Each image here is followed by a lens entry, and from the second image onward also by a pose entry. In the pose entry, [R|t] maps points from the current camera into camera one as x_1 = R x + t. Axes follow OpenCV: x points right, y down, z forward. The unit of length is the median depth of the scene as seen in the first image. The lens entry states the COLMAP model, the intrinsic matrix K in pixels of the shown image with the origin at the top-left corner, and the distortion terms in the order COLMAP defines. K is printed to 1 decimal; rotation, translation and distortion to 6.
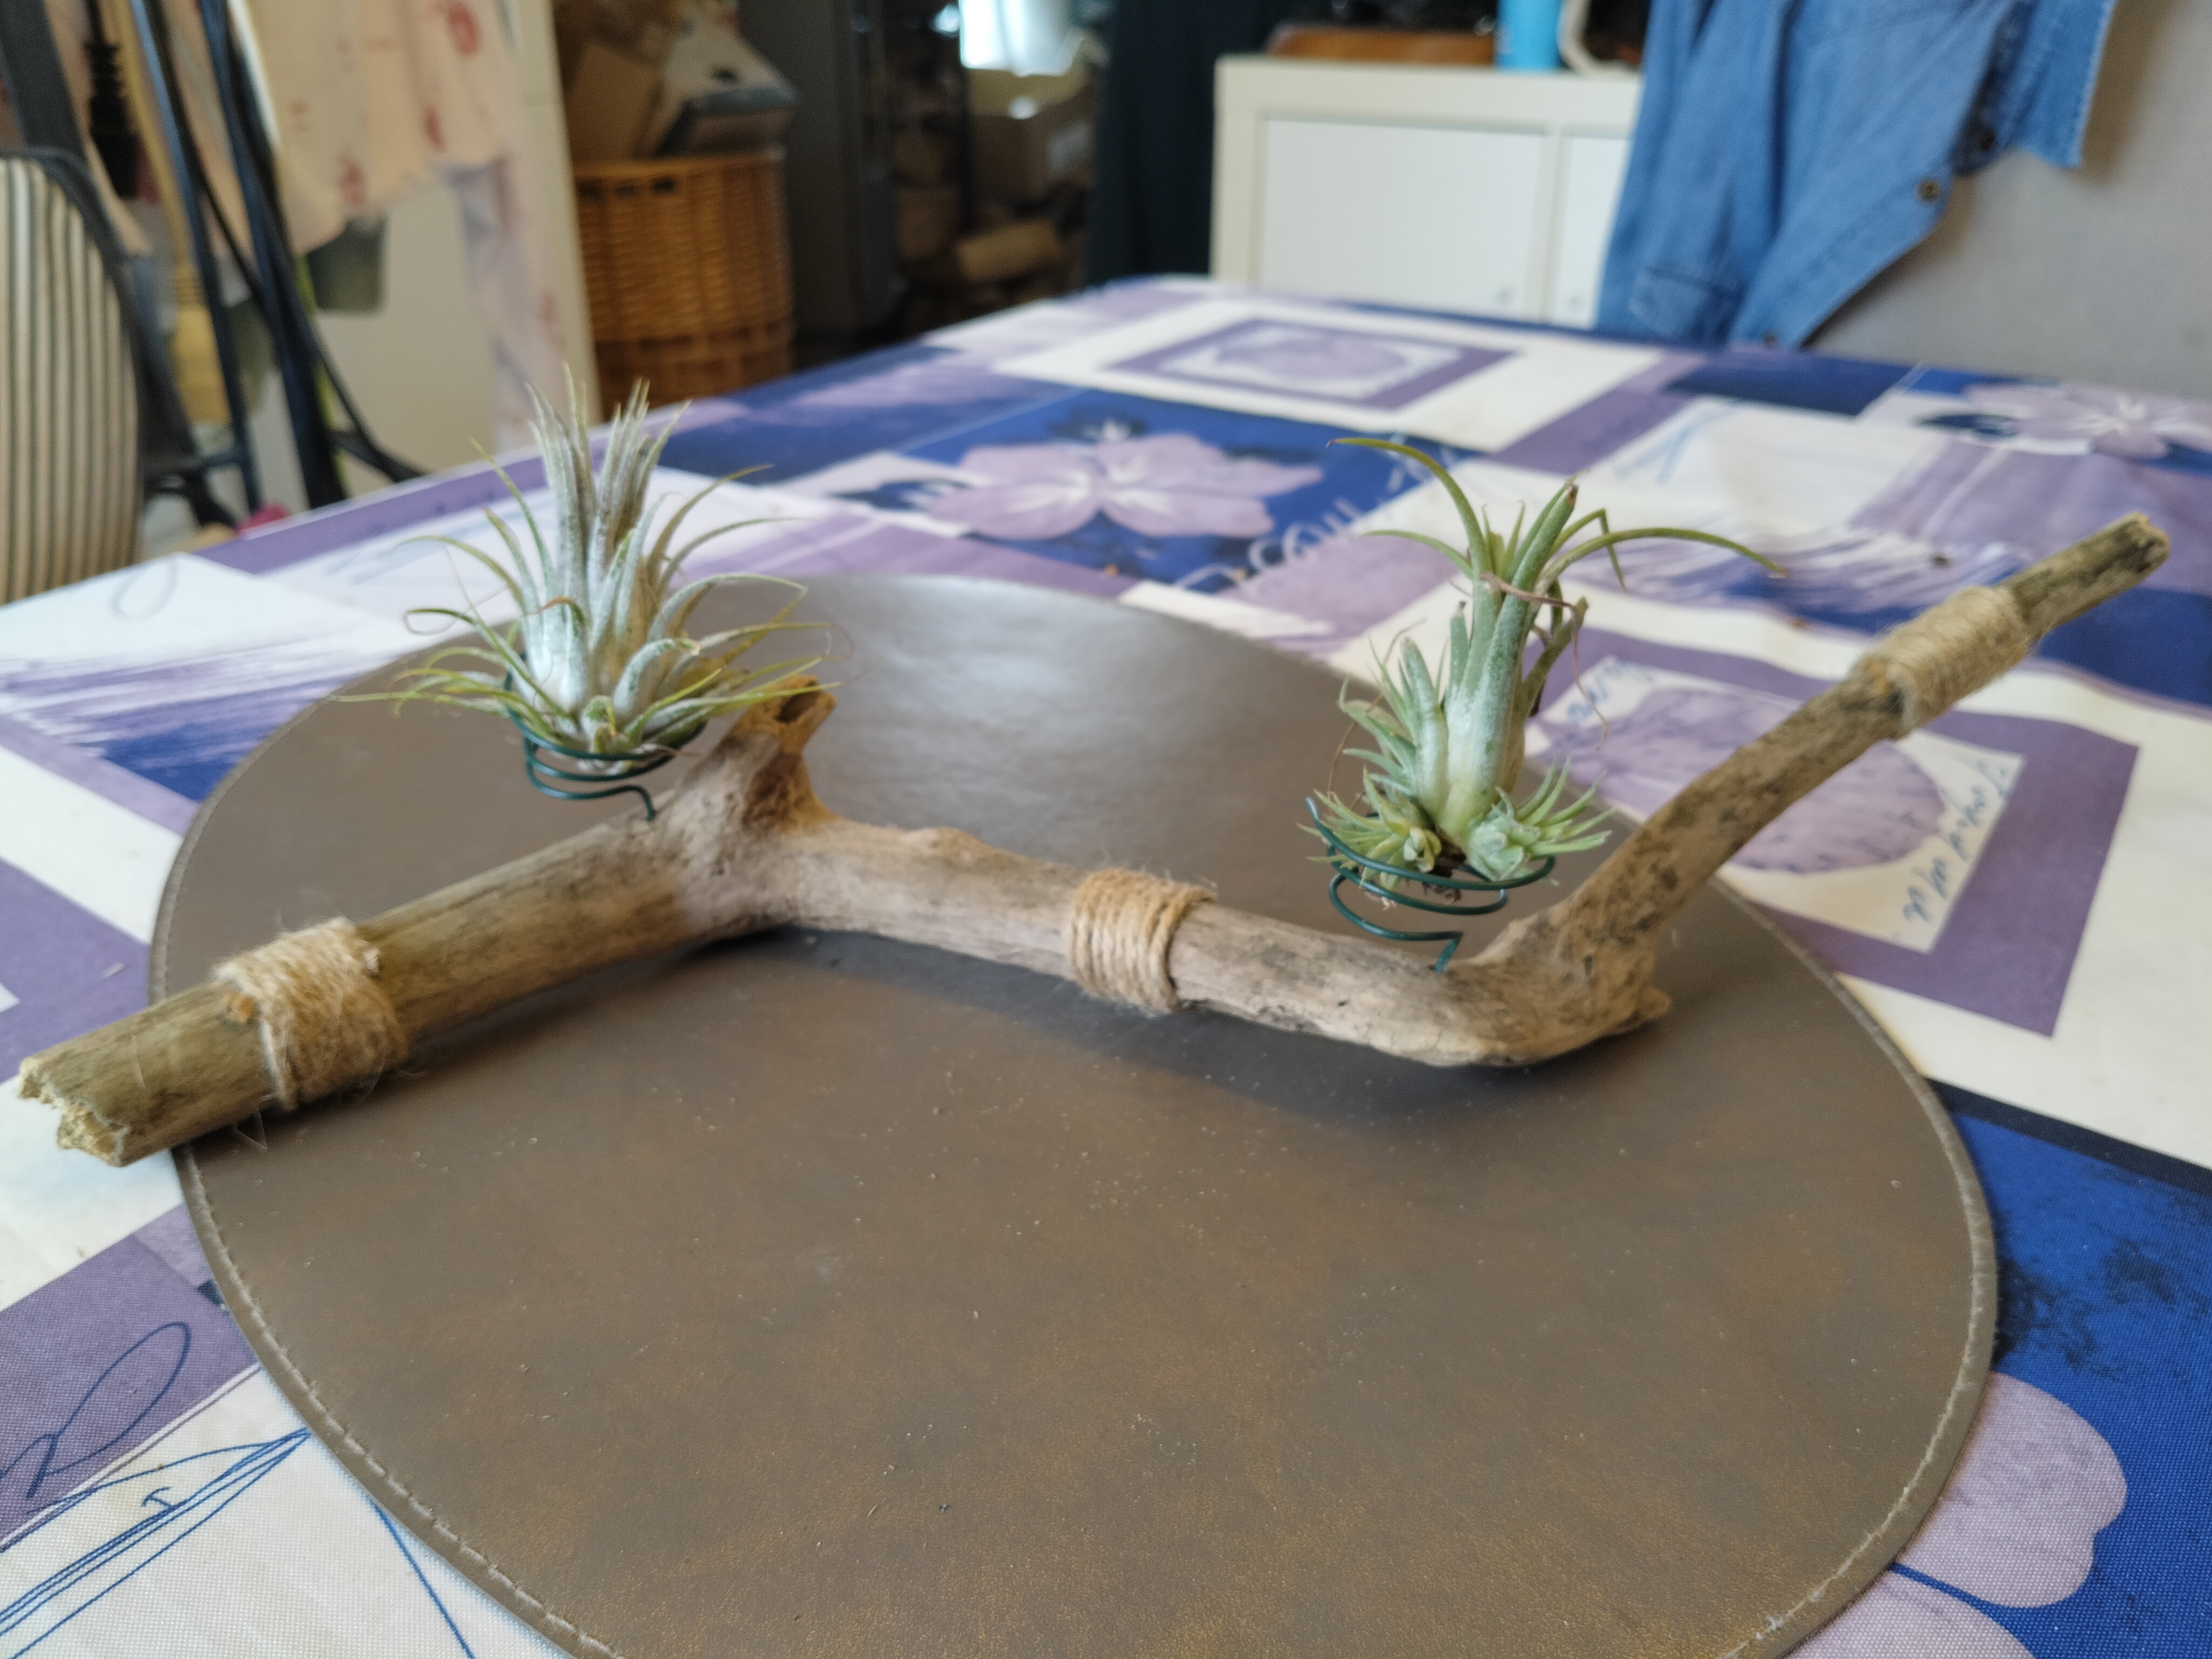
lens RADIAL K [[1695.7, 0, 1106.0], [0, 1695.7, 829.5], [0, 0, 1]] dist [0.001844, -0.060989]
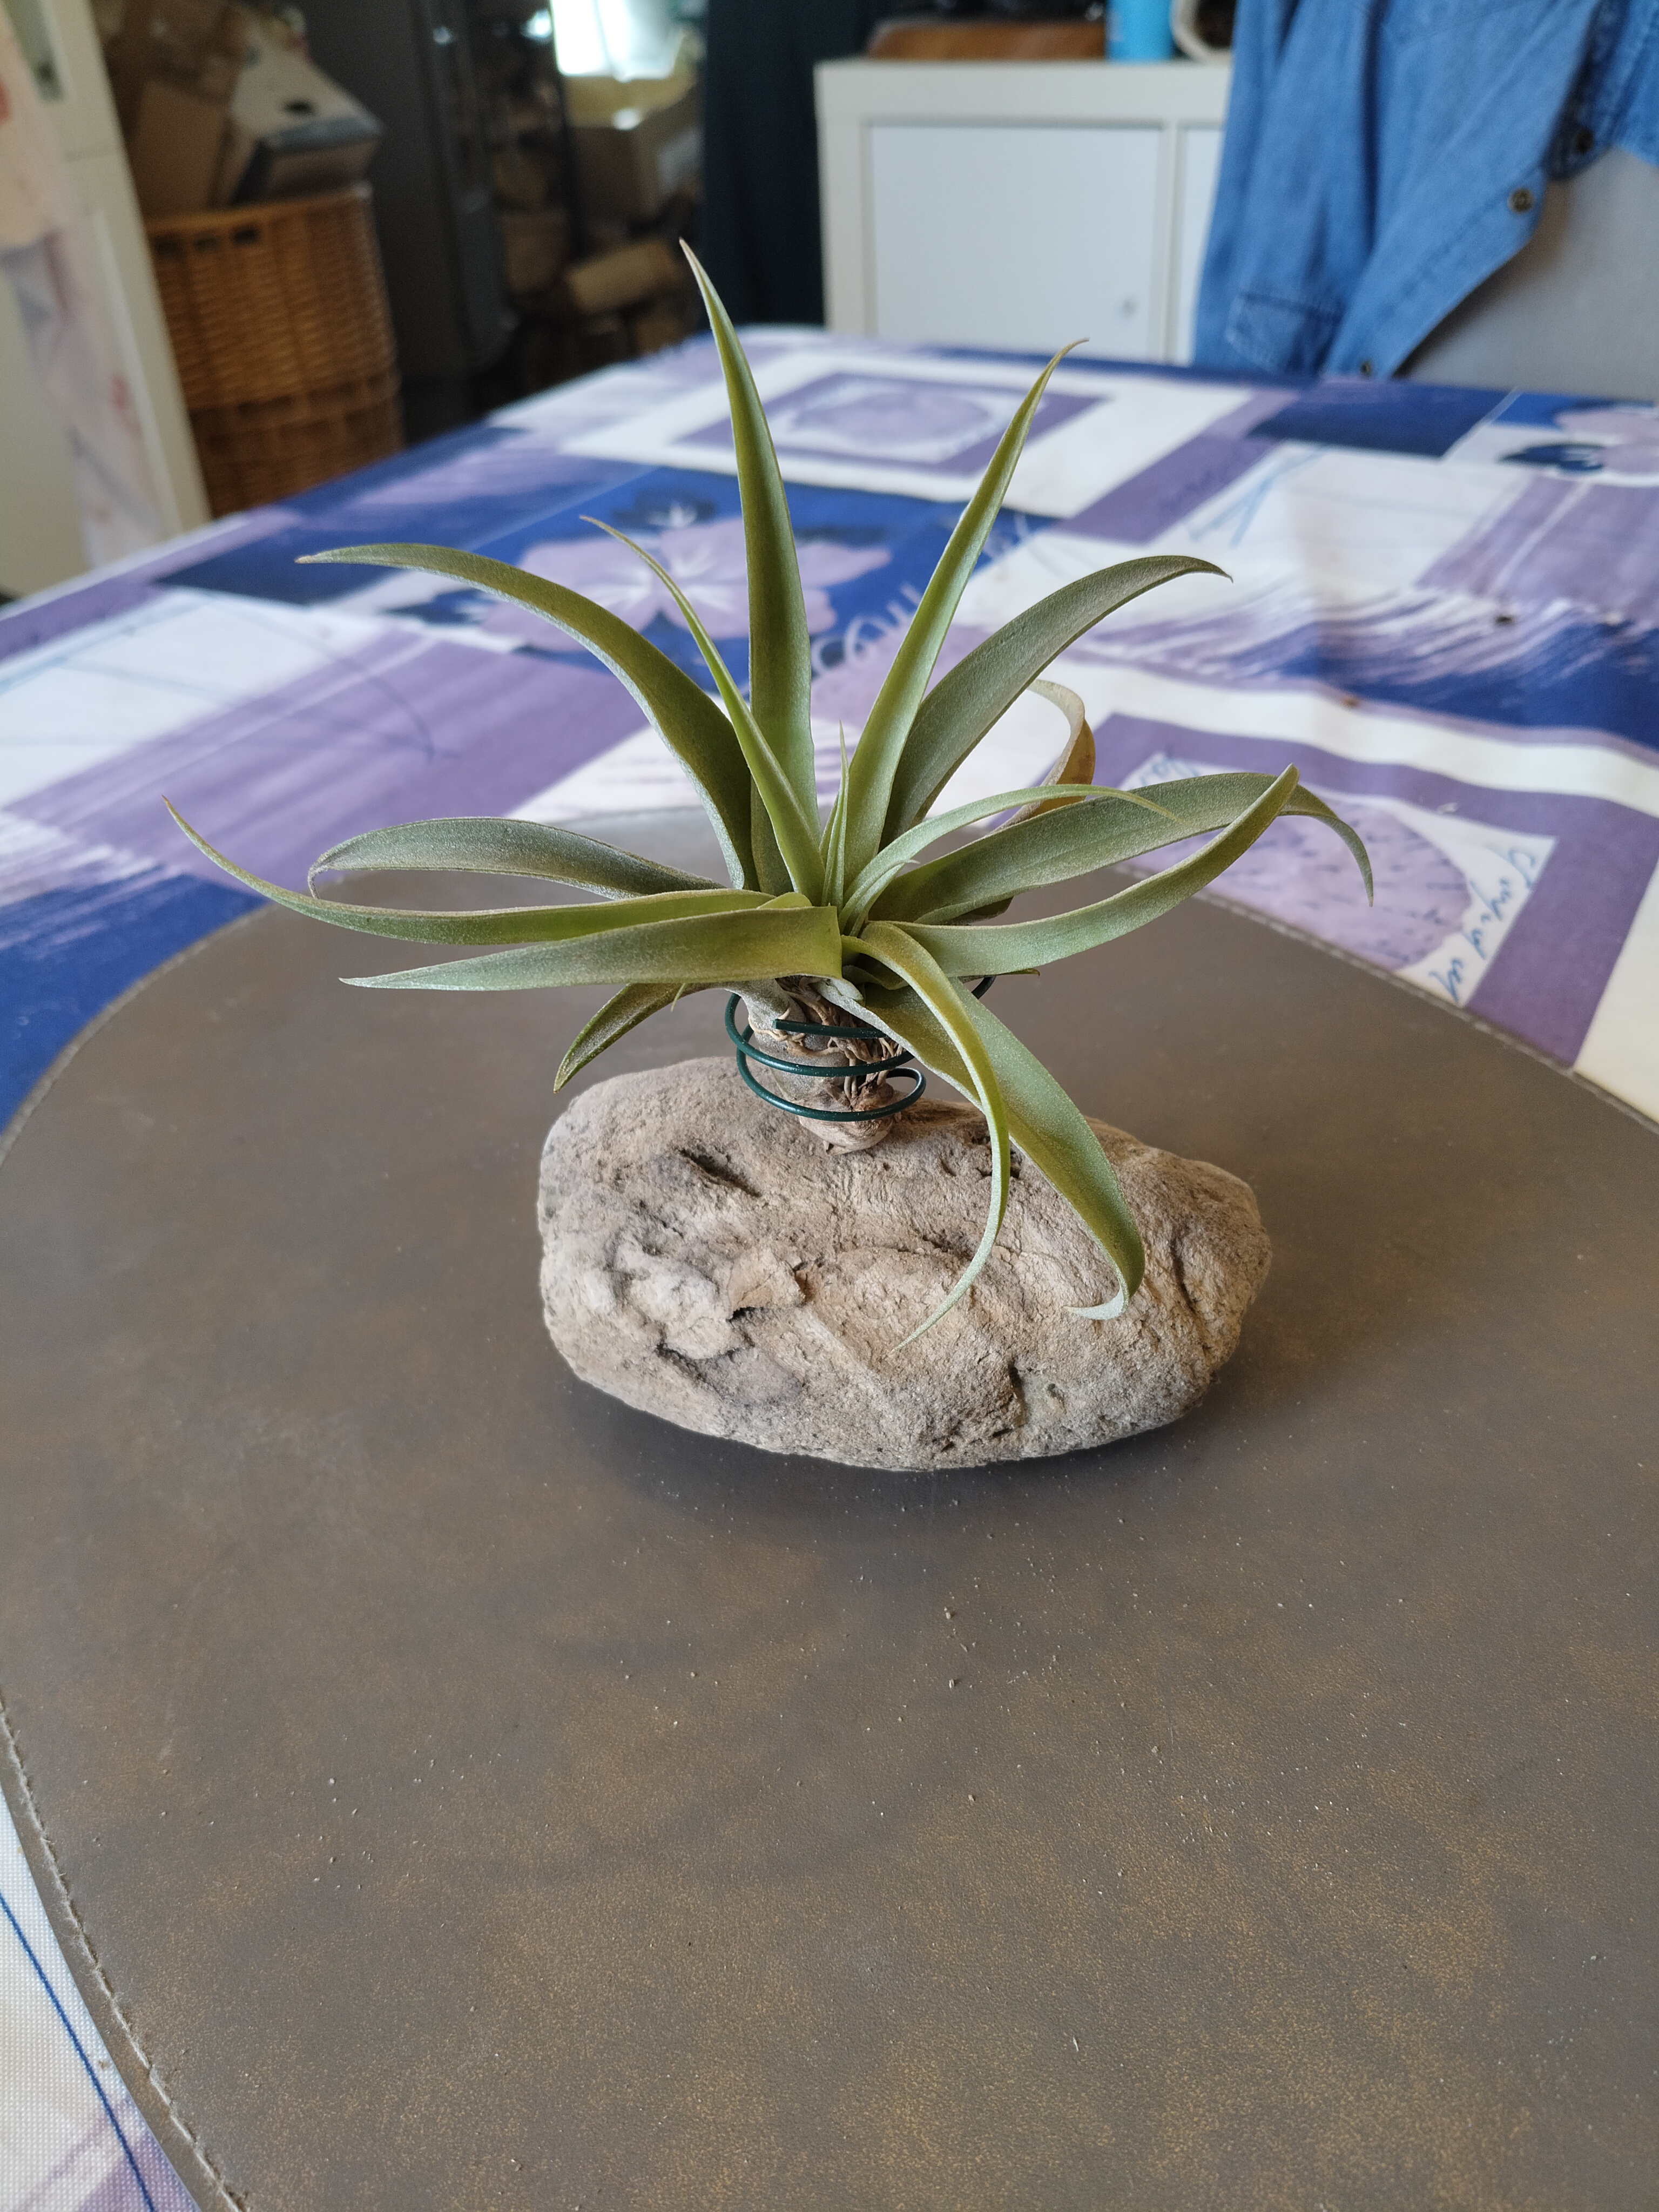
lens RADIAL K [[1695.6, 0, 829.5], [0, 1695.6, 1106.0], [0, 0, 1]] dist [-0.038314, -0.002156]
pose [[0.997561, -0.067499, 0.017759, 0.043002], [0.064345, 0.987963, 0.140674, -0.028267], [-0.027040, -0.139188, 0.989897, -0.000964]]
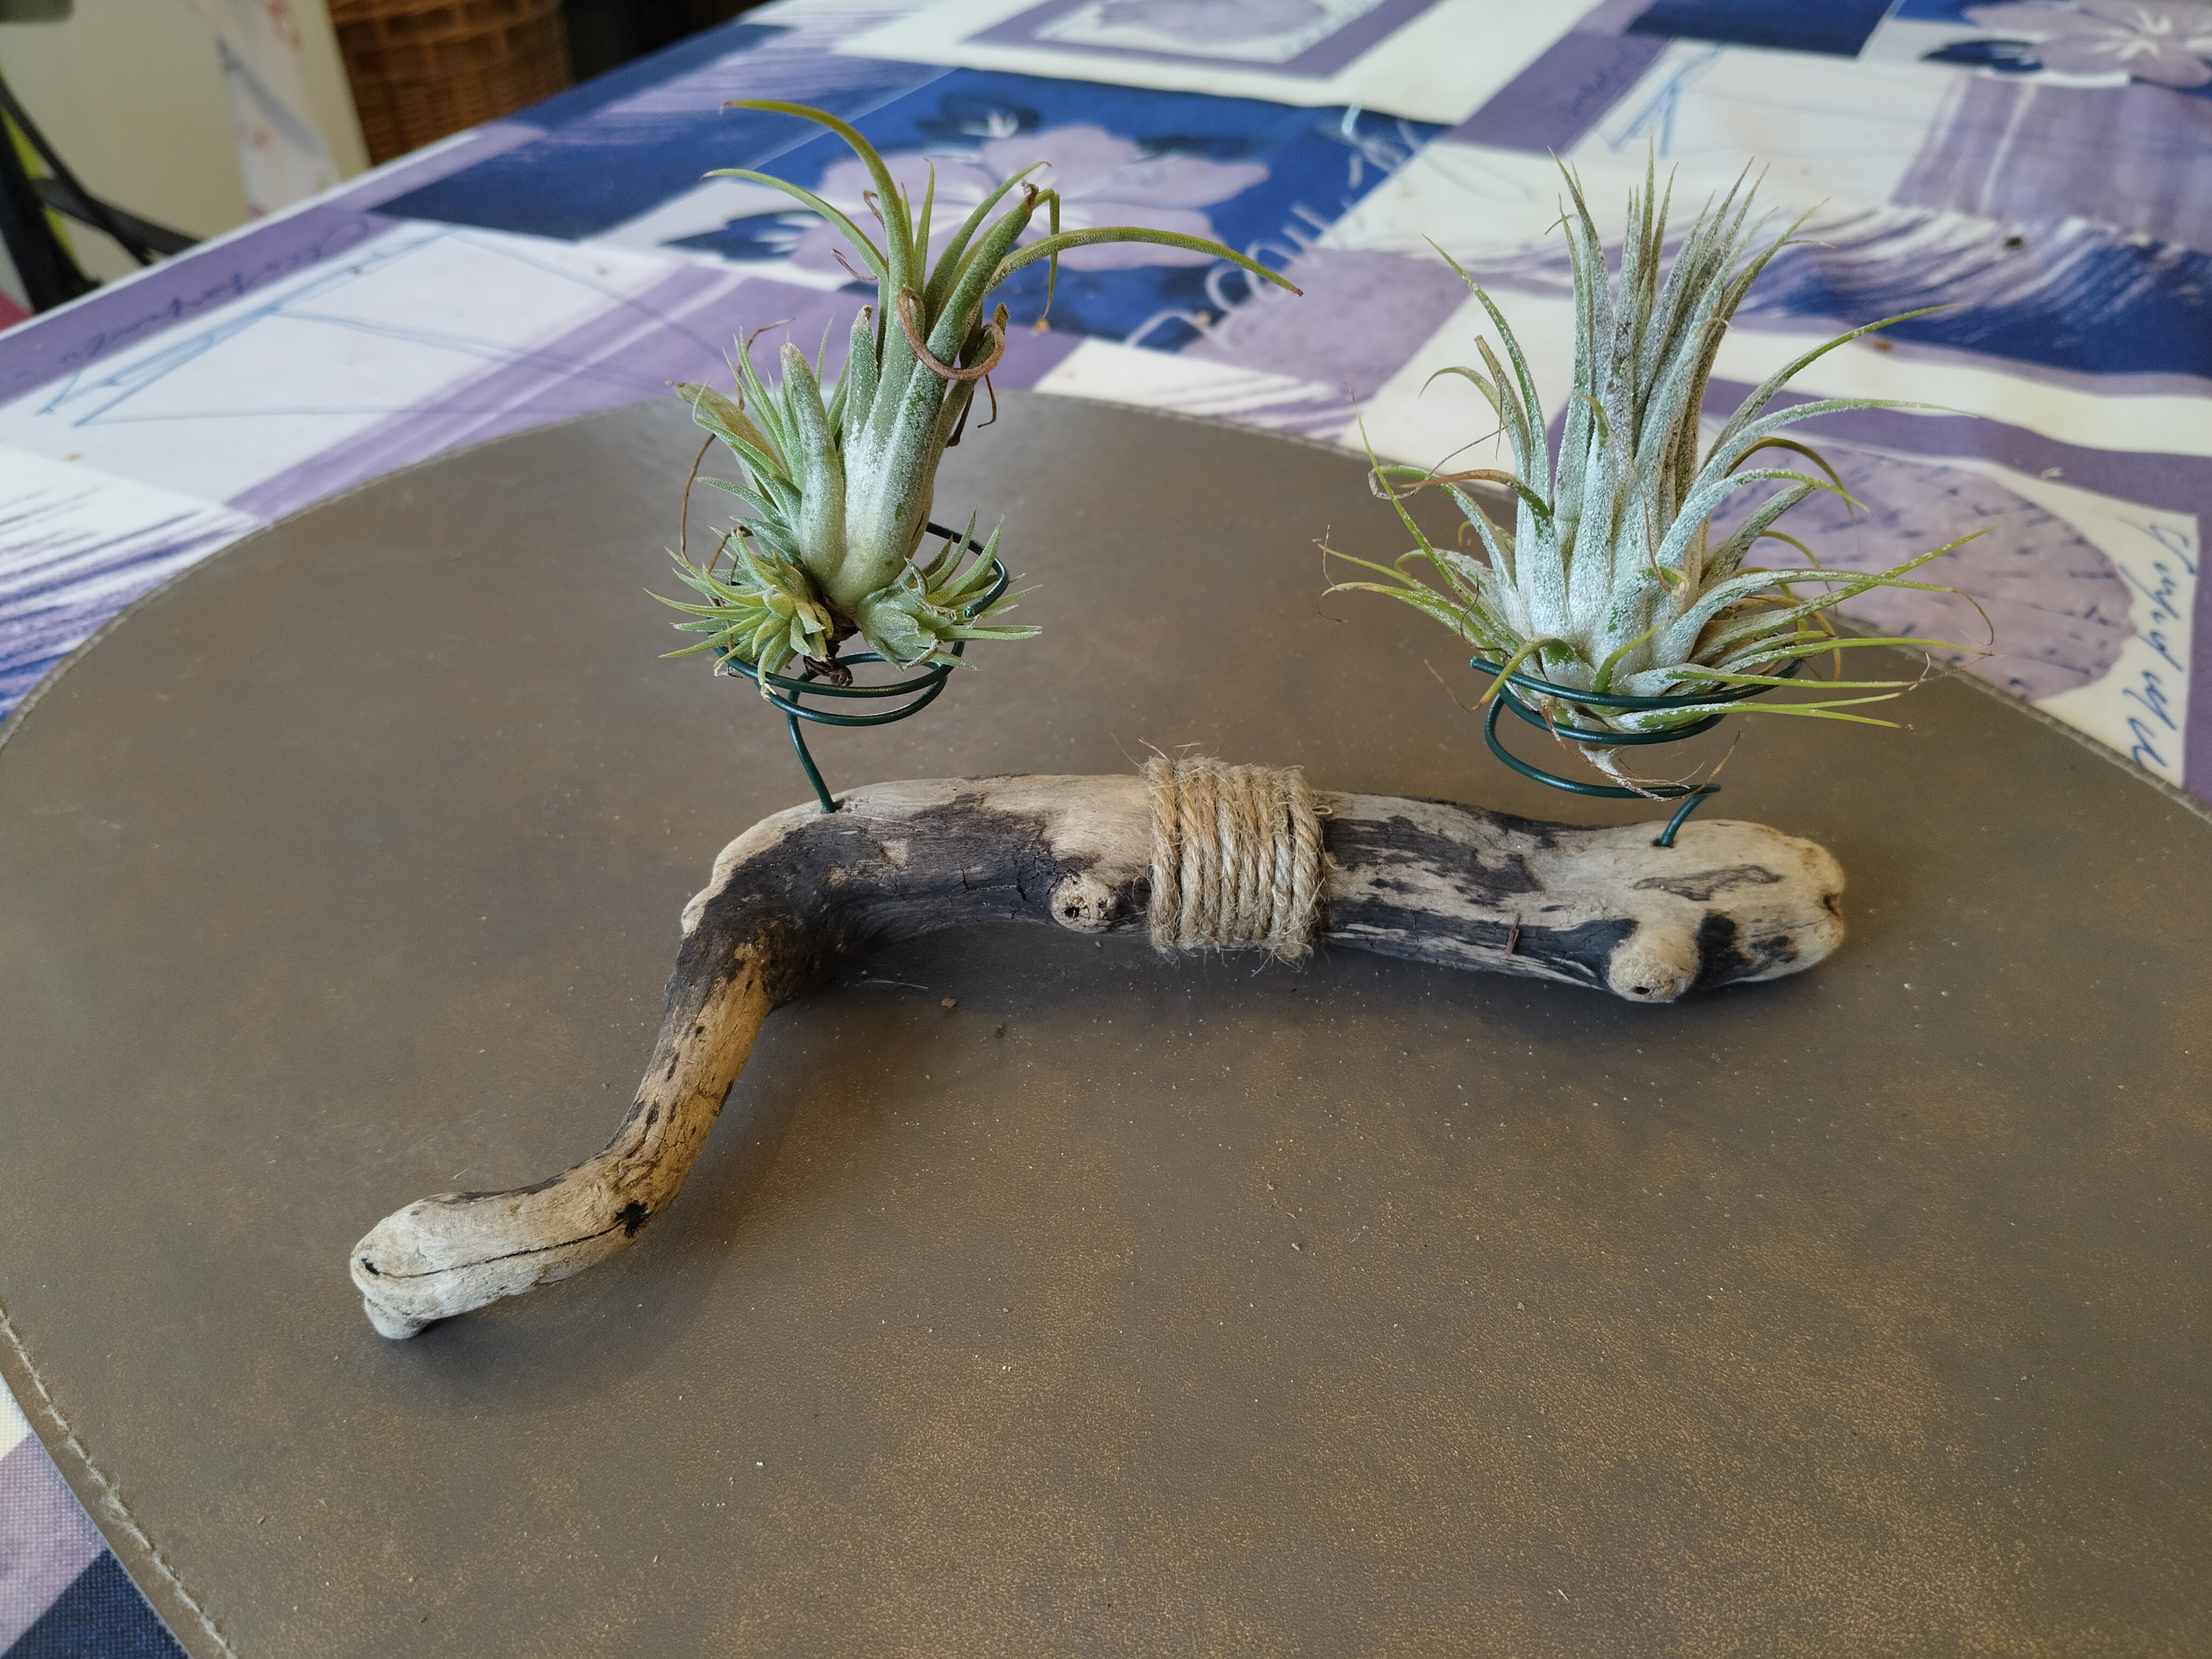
lens RADIAL K [[1695.6, 0, 1106.0], [0, 1695.6, 829.5], [0, 0, 1]] dist [-0.038314, -0.002156]
pose [[0.992030, -0.100284, 0.076281, -0.034663], [0.083658, 0.976950, 0.196393, -0.049663], [-0.094218, -0.188446, 0.977554, 0.113414]]
